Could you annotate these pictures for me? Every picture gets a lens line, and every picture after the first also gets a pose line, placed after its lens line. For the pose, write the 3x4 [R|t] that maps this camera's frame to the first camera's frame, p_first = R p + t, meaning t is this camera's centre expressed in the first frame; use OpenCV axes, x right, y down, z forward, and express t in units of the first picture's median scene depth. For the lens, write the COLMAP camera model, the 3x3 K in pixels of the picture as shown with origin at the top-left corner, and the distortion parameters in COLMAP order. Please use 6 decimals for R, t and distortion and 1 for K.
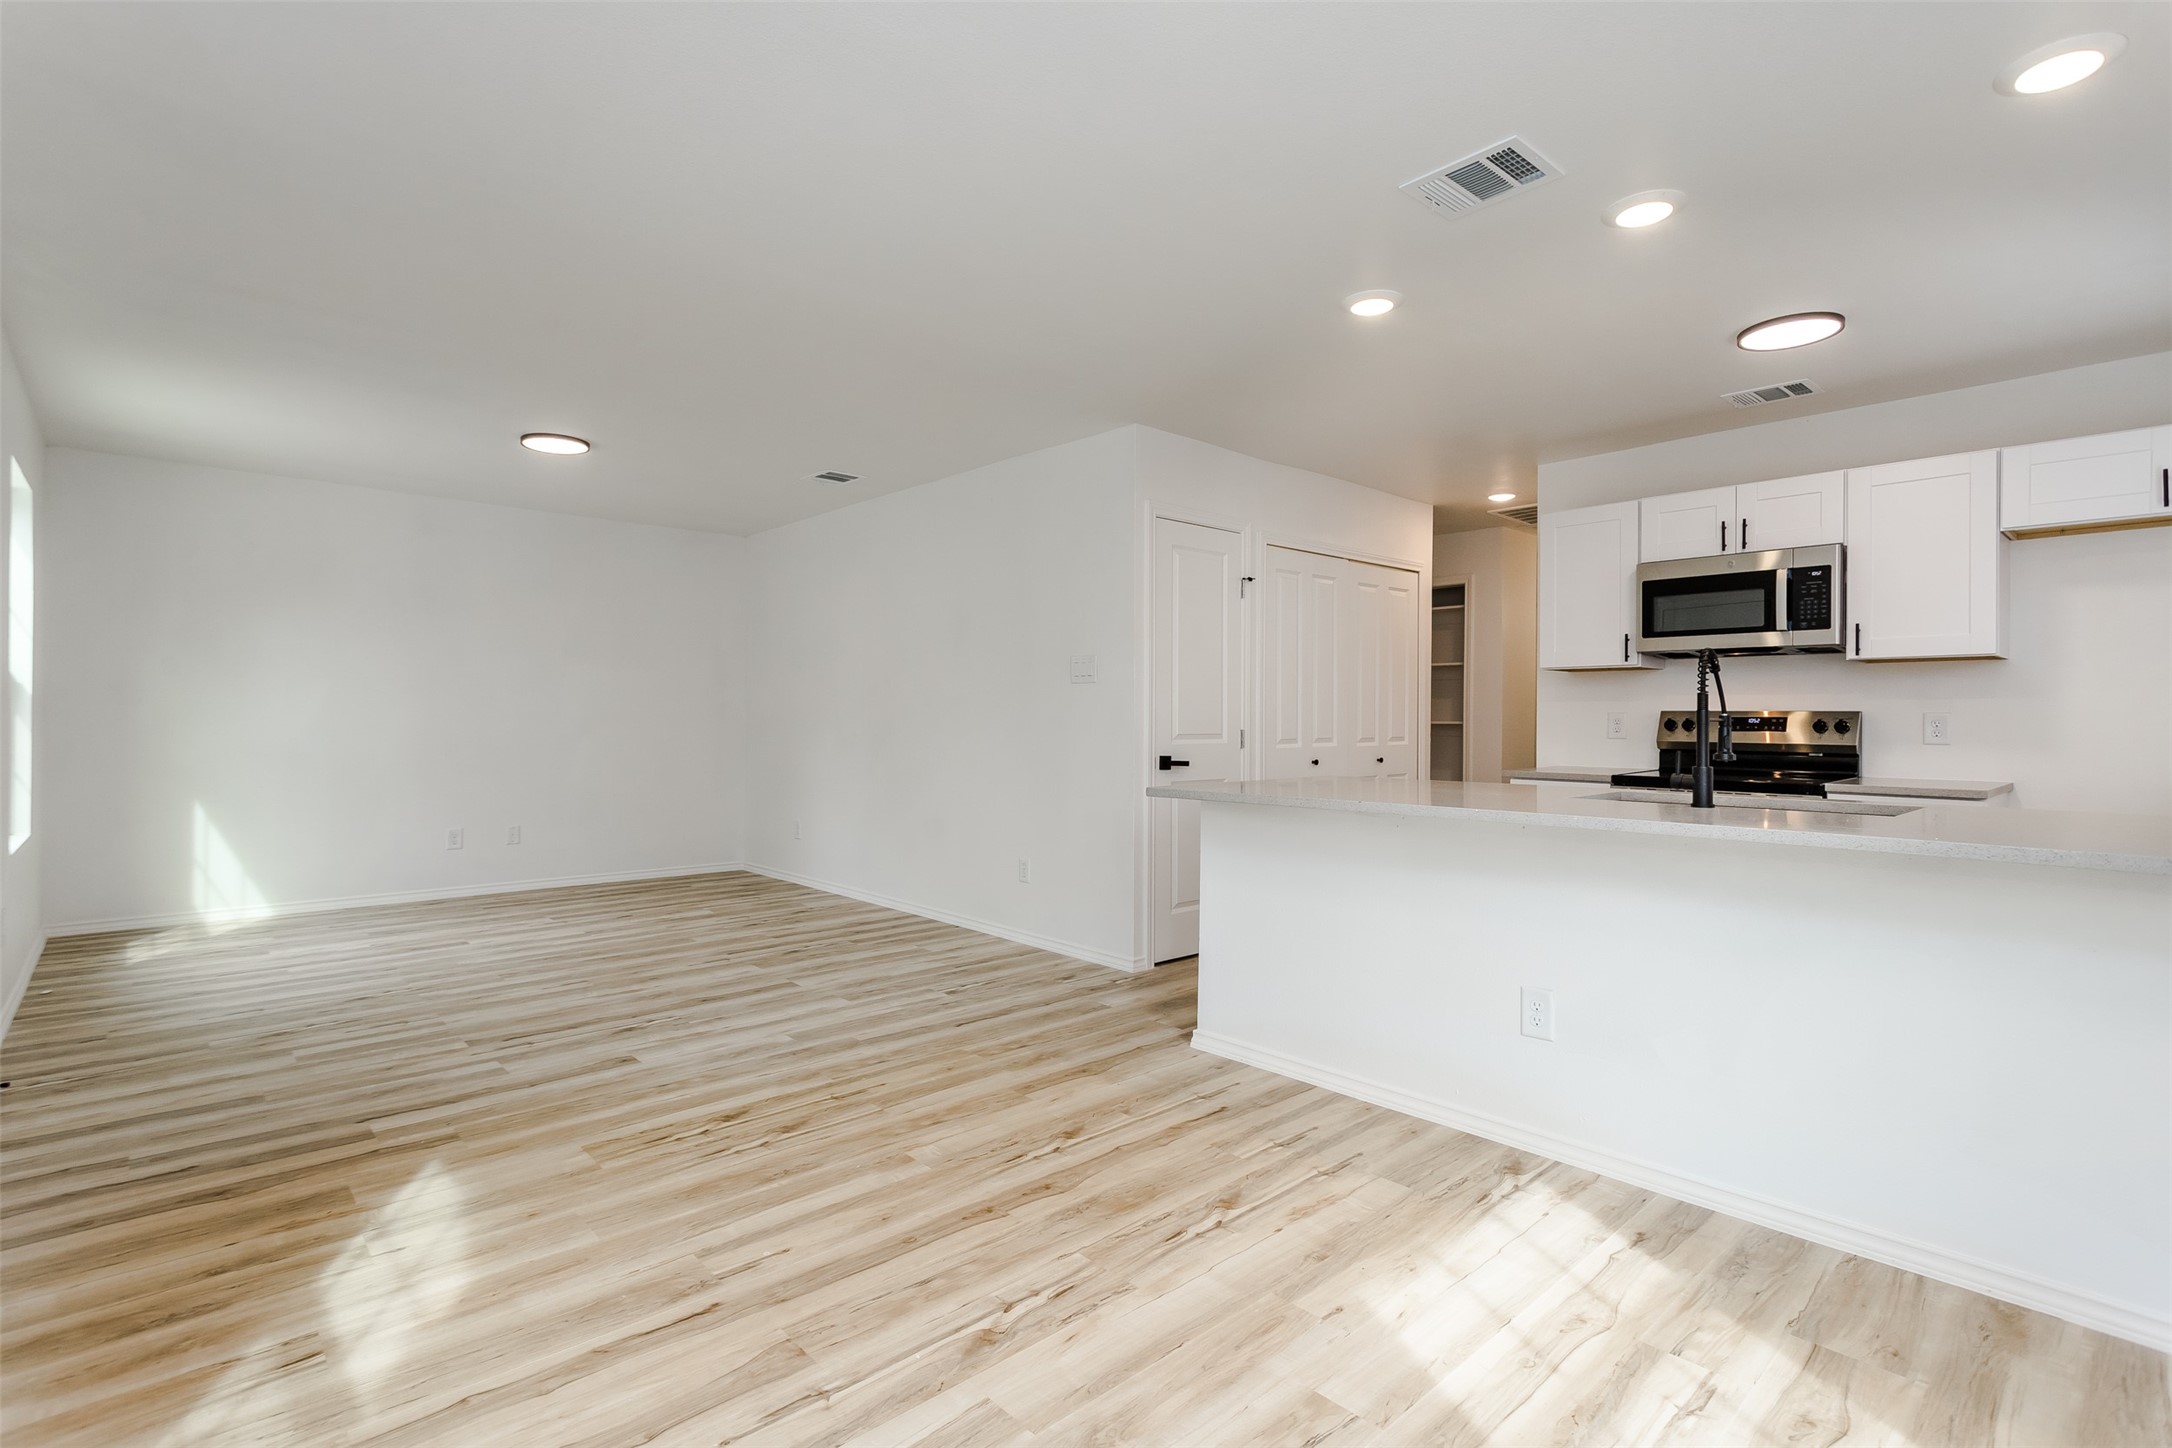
lens RADIAL K [[1029.3, 0, 1081.8], [0, 1029.3, 717.6], [0, 0, 1]] dist [0.002979, -0.000776]
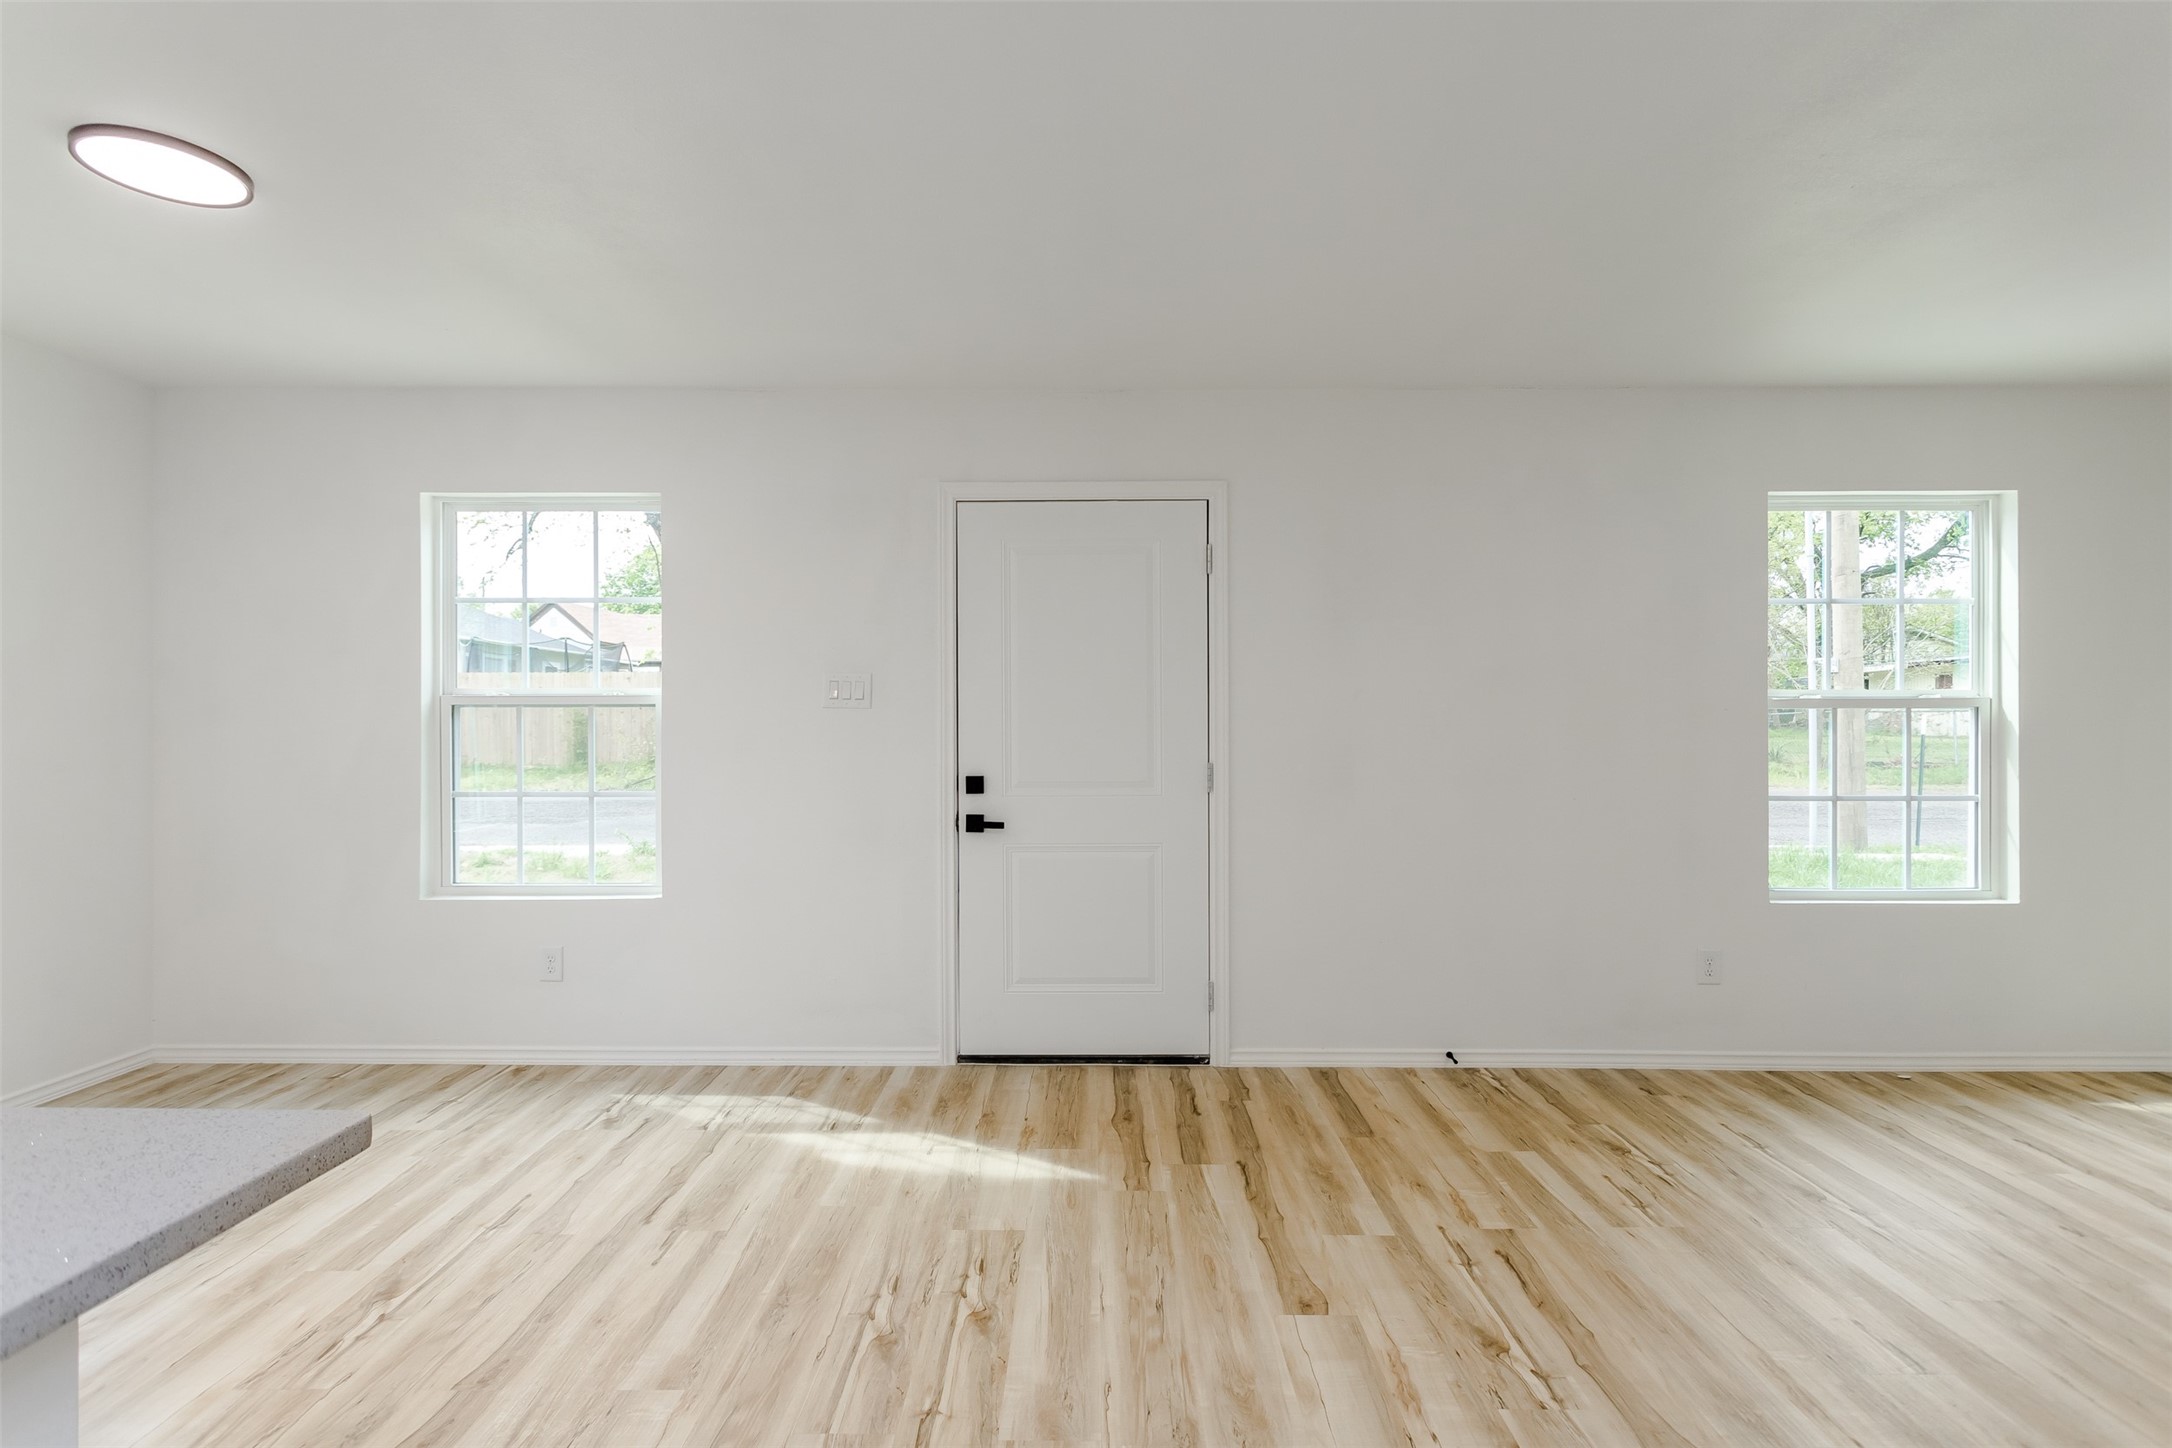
lens RADIAL K [[1048.3, 0, 1091.6], [0, 1048.3, 719.4], [0, 0, 1]] dist [-0.000843, -0.000551]
pose [[-0.676345, -0.005389, -0.736565, 0.141408], [-0.002297, 0.999984, -0.005207, -0.035795], [0.736581, -0.001830, -0.676347, 1.349401]]
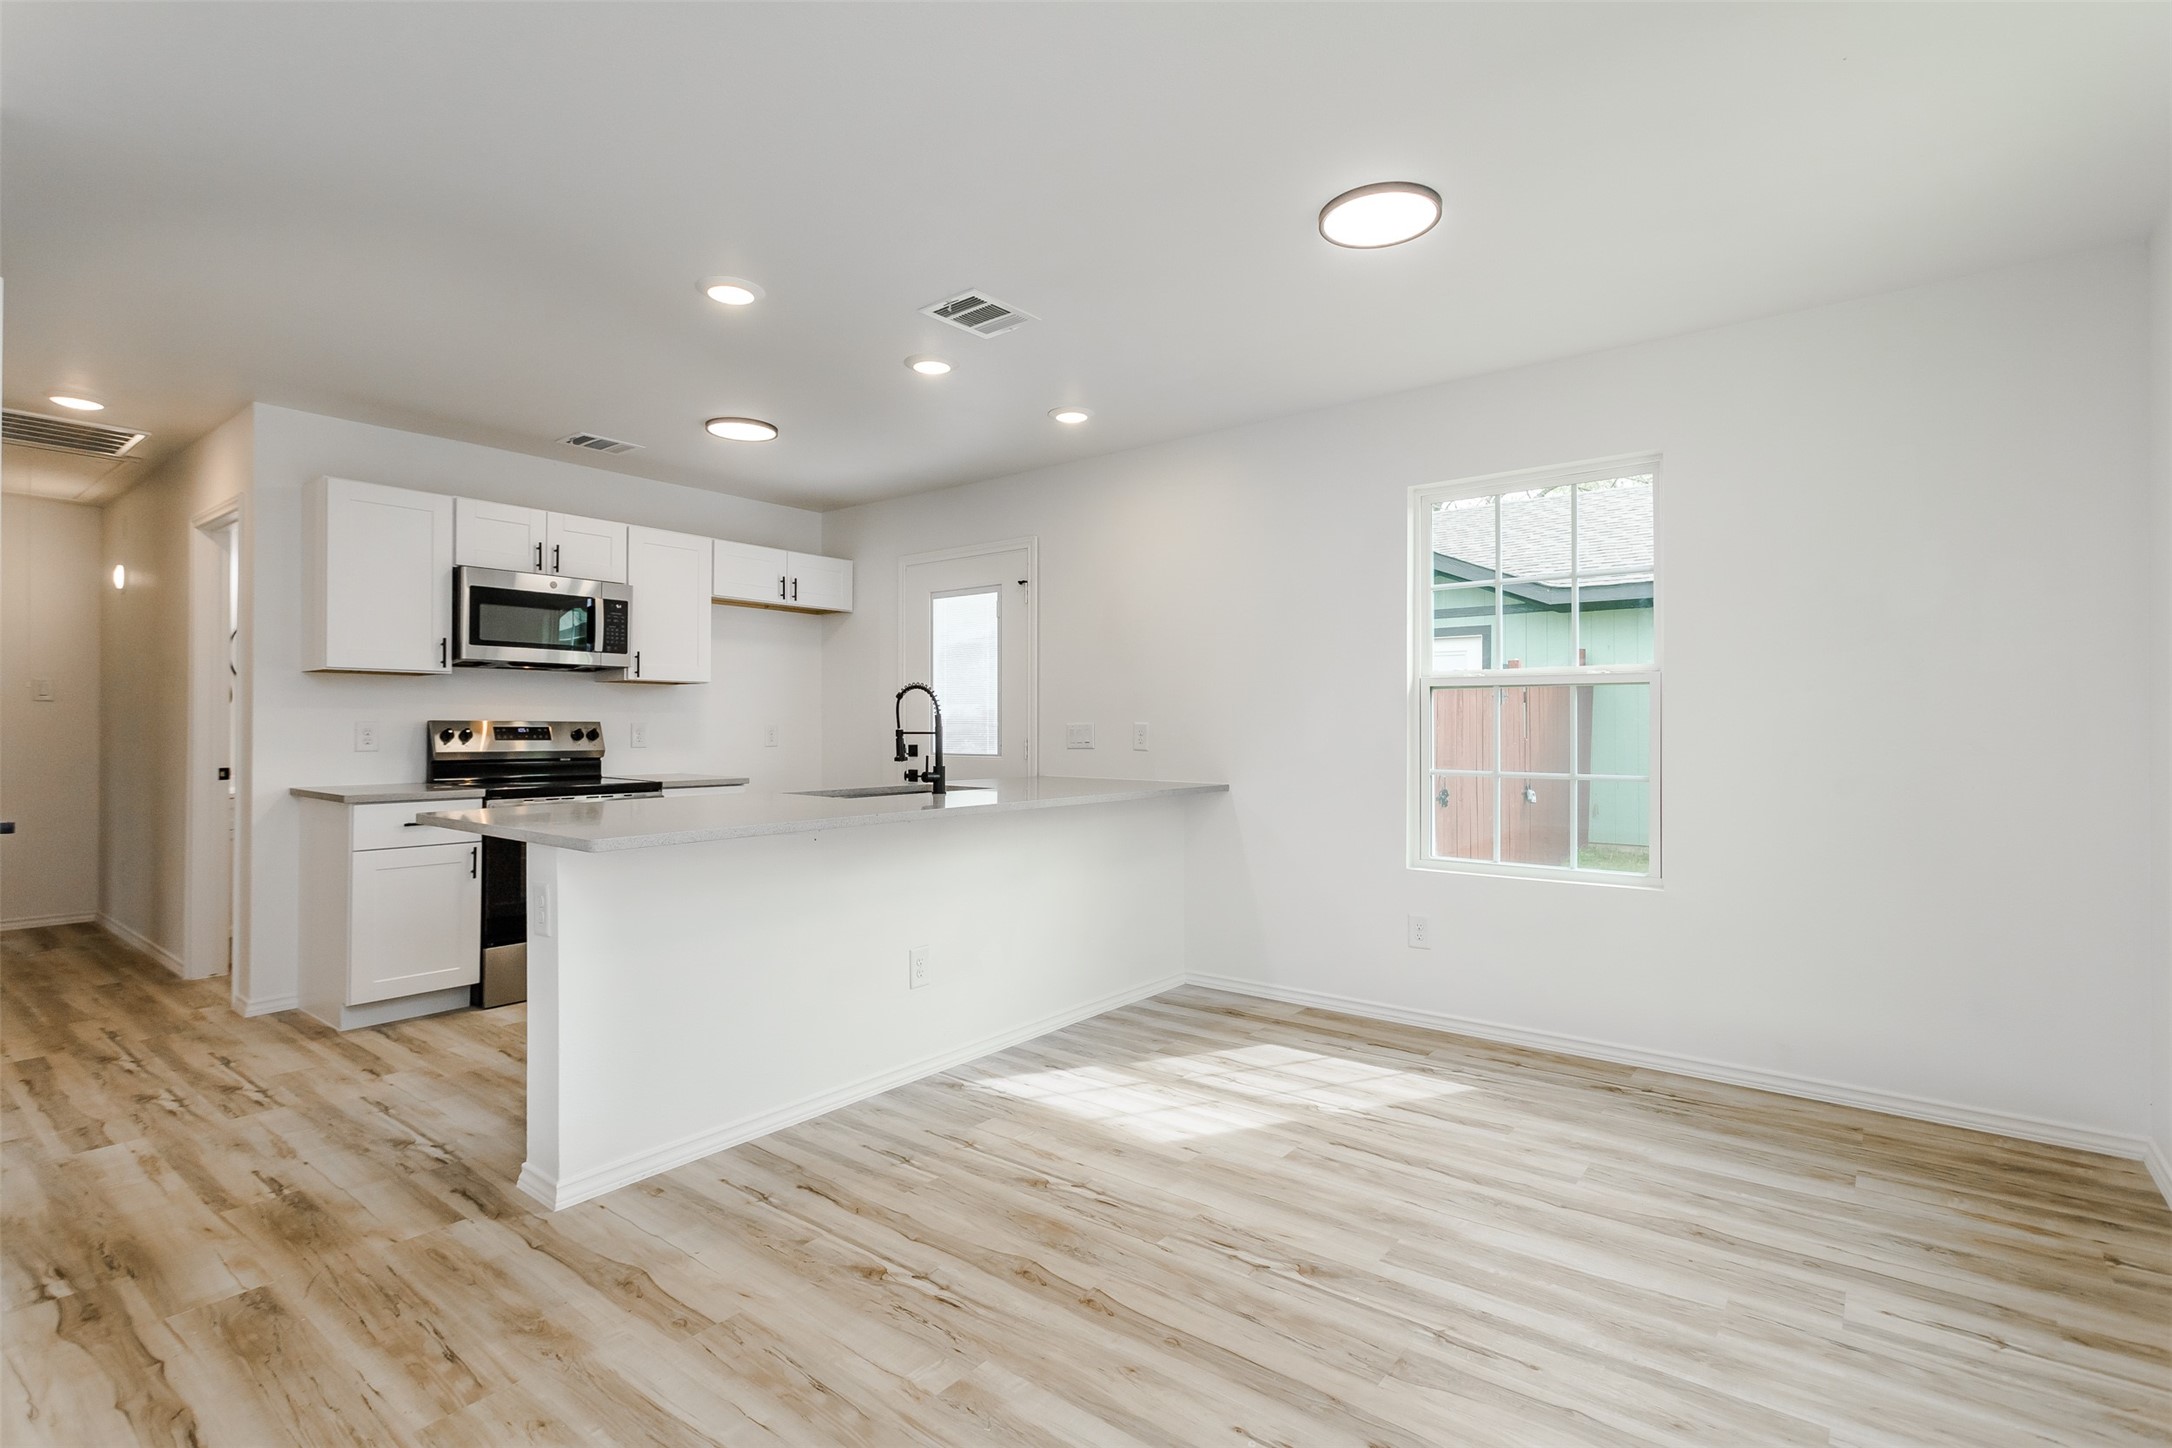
lens RADIAL K [[1033.0, 0, 1087.3], [0, 1033.0, 717.5], [0, 0, 1]] dist [0.003341, 0.000352]
pose [[-0.159787, 0.002037, 0.987149, -0.673164], [-0.003864, 0.999989, -0.002689, -0.012891], [-0.987144, -0.004244, -0.159778, 0.799301]]
